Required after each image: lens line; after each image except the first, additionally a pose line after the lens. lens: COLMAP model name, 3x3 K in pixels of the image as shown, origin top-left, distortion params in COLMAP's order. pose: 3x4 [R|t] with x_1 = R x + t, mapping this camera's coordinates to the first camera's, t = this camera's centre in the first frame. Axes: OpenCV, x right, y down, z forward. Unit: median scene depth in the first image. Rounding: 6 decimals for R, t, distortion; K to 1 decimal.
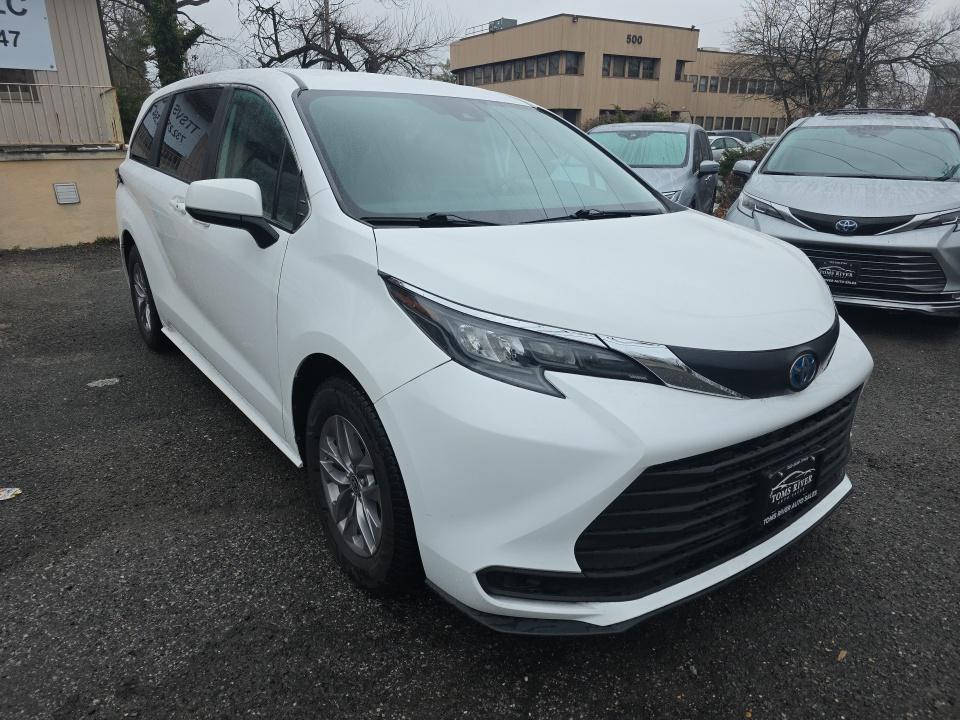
lens RADIAL K [[627.0, 0, 483.2], [0, 627.0, 362.3], [0, 0, 1]] dist [0.066459, -0.046888]
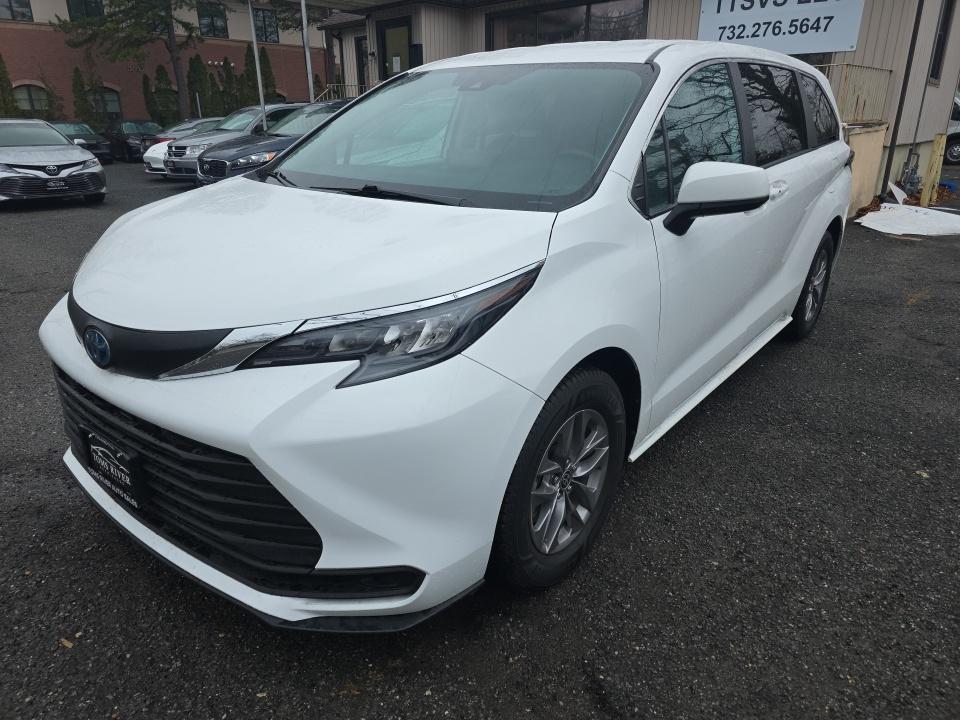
lens RADIAL K [[655.7, 0, 459.4], [0, 655.7, 356.3], [0, 0, 1]] dist [0.007228, -0.002185]
pose [[0.251781, 0.315695, -0.914846, 1.149718], [-0.307256, 0.922469, 0.233763, -0.278406], [0.917714, 0.222235, 0.329259, 0.869914]]
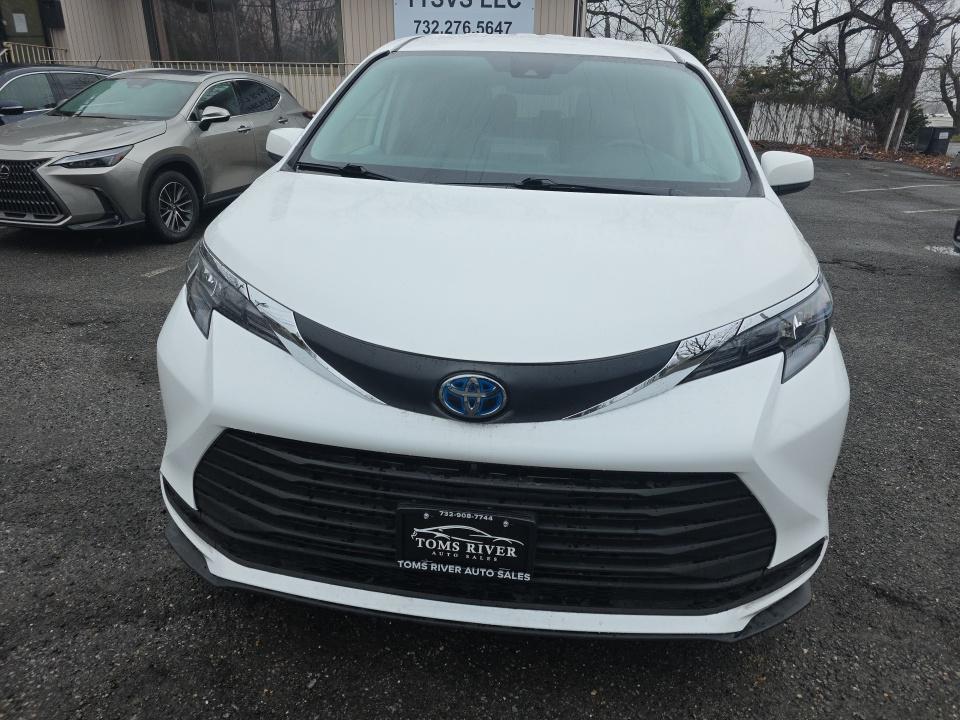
lens RADIAL K [[653.4, 0, 490.8], [0, 653.4, 358.9], [0, 0, 1]] dist [0.002030, -0.004454]
pose [[0.737777, 0.249917, -0.627078, 0.726776], [-0.240201, 0.965336, 0.102123, -0.082380], [0.630864, 0.075281, 0.772233, 0.306223]]
